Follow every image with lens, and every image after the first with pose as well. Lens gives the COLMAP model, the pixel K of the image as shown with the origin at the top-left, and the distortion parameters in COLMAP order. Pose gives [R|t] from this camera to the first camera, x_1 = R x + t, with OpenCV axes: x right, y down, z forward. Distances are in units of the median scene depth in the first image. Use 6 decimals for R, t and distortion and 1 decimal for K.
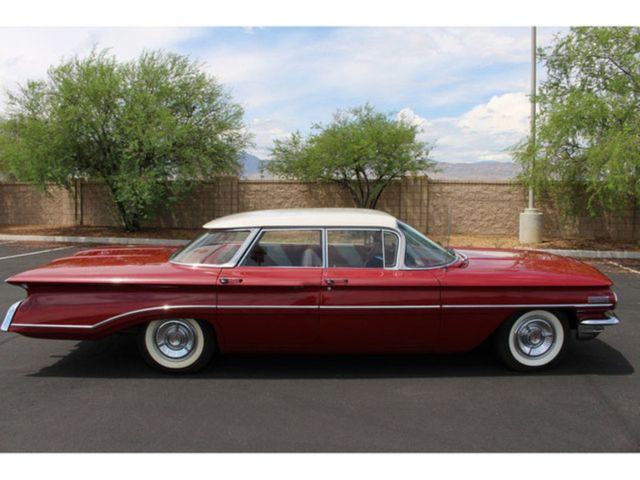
lens RADIAL K [[524.2, 0, 317.0], [0, 524.2, 238.0], [0, 0, 1]] dist [-0.155540, 0.119529]
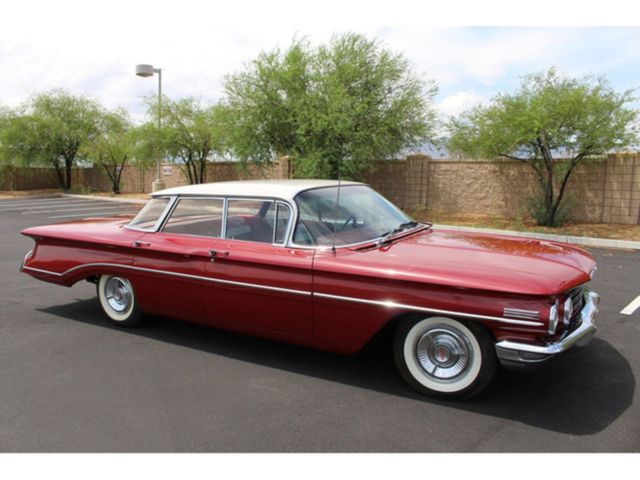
lens RADIAL K [[524.2, 0, 313.5], [0, 524.2, 237.6], [0, 0, 1]] dist [-0.155540, 0.119529]
pose [[0.856997, 0.064970, -0.511209, 0.205539], [-0.049200, 0.997805, 0.044332, 0.001272], [0.512967, -0.012841, 0.858312, 0.085216]]
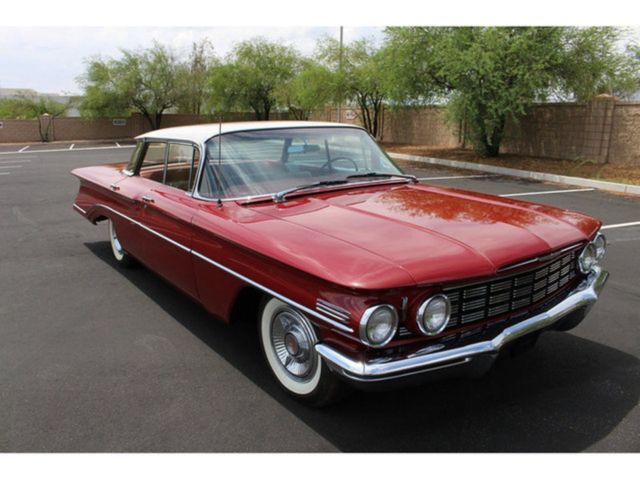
lens RADIAL K [[524.2, 0, 318.5], [0, 524.2, 237.2], [0, 0, 1]] dist [-0.155540, 0.119529]
pose [[0.582269, 0.178256, -0.793213, 0.286107], [-0.069552, 0.983012, 0.169853, -0.008001], [0.810015, -0.043731, 0.584776, 0.220194]]
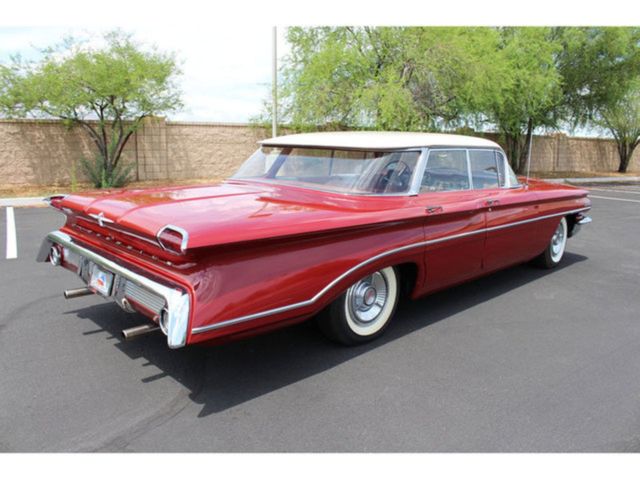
lens RADIAL K [[524.2, 0, 315.9], [0, 524.2, 231.7], [0, 0, 1]] dist [-0.155540, 0.119529]
pose [[0.730087, -0.108057, 0.674757, -0.266273], [0.054317, 0.993471, 0.100326, 0.007152], [-0.681192, -0.036596, 0.731189, 0.159638]]
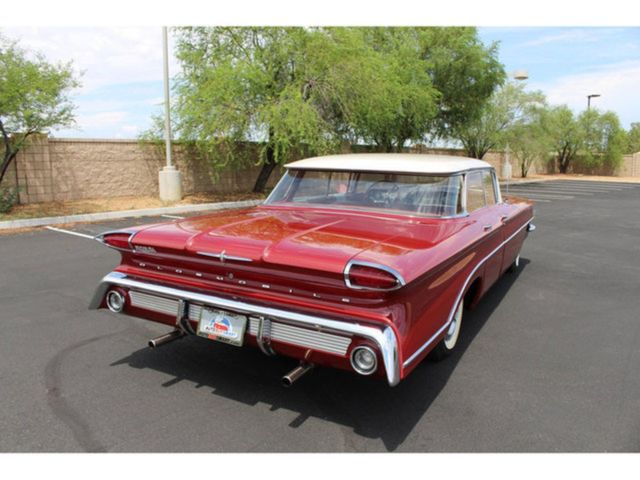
lens RADIAL K [[524.2, 0, 313.4], [0, 524.2, 237.8], [0, 0, 1]] dist [-0.155540, 0.119529]
pose [[0.502223, -0.134719, 0.854180, -0.336471], [0.080048, 0.990791, 0.109201, -0.007471], [-0.861025, 0.013532, 0.508382, 0.246485]]
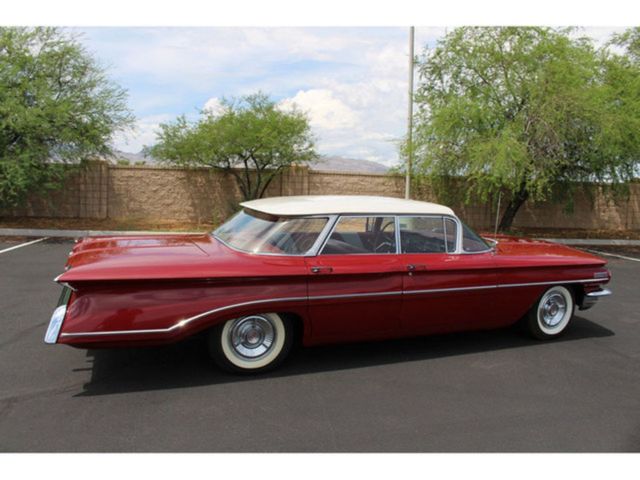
lens RADIAL K [[524.2, 0, 315.4], [0, 524.2, 227.1], [0, 0, 1]] dist [-0.155540, 0.119529]
pose [[0.936444, -0.004426, 0.350790, -0.157195], [0.004966, 0.999987, -0.000641, 0.001325], [-0.350782, 0.002342, 0.936454, 0.032652]]
